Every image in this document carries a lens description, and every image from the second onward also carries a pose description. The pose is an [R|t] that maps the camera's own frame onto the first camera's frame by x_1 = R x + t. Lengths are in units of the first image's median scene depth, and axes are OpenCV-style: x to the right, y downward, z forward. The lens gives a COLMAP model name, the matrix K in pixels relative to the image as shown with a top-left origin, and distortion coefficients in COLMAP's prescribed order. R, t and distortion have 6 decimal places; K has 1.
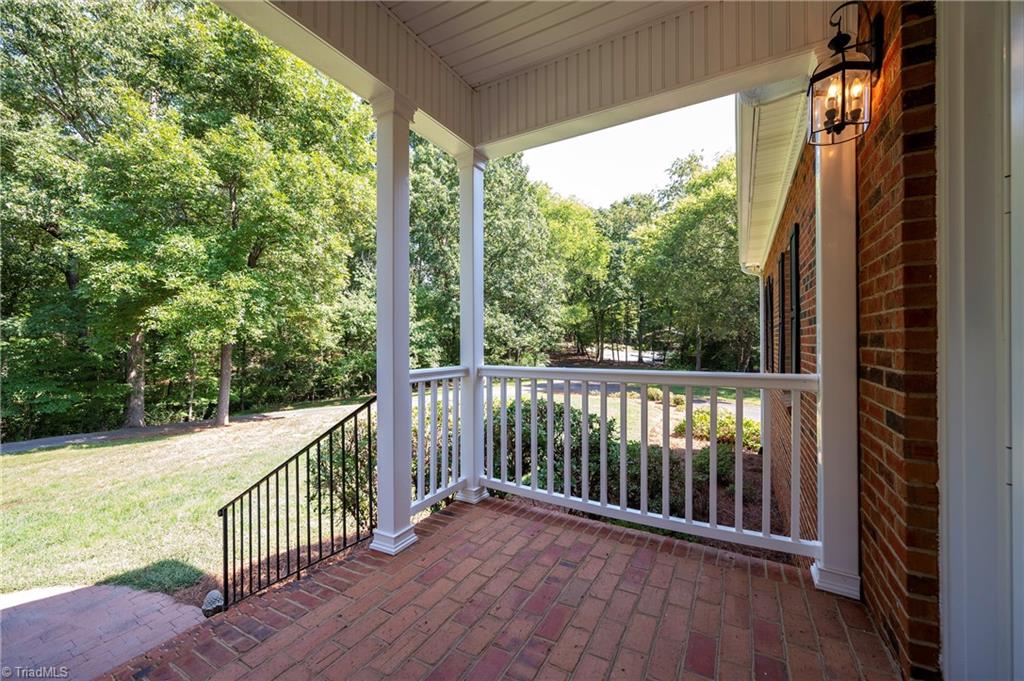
lens RADIAL K [[409.6, 0, 510.5], [0, 409.6, 338.4], [0, 0, 1]] dist [0.004360, -0.000082]
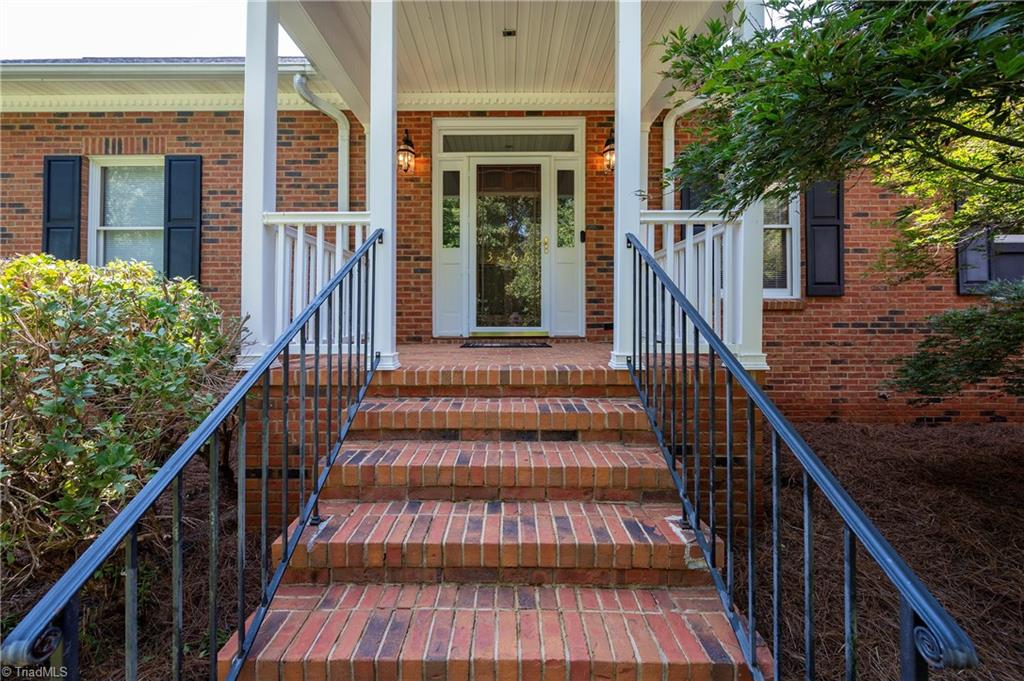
lens RADIAL K [[409.6, 0, 509.0], [0, 409.6, 335.1], [0, 0, 1]] dist [0.004360, -0.000082]
pose [[-0.488016, 0.000379, 0.872834, -1.074291], [-0.001747, 0.999997, -0.001411, 0.336041], [-0.872833, -0.002214, -0.488015, 0.924711]]
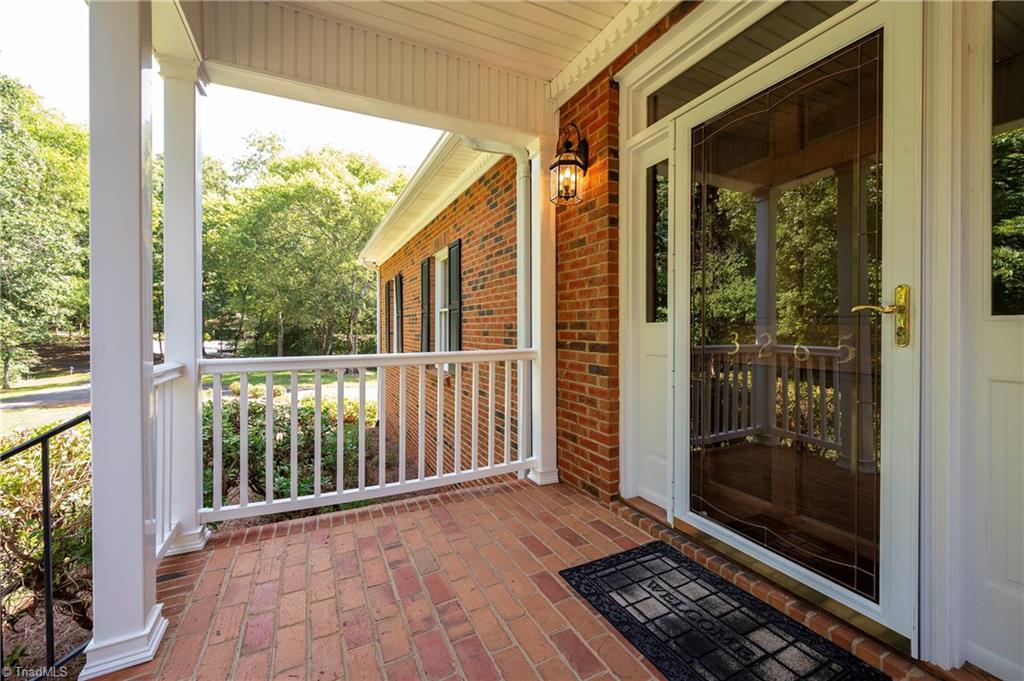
lens RADIAL K [[409.6, 0, 506.0], [0, 409.6, 330.6], [0, 0, 1]] dist [0.004360, -0.000082]
pose [[0.574566, -0.007429, 0.818424, -0.365883], [-0.001315, 0.999949, 0.010000, 0.004085], [-0.818457, -0.006822, 0.574527, 0.132811]]
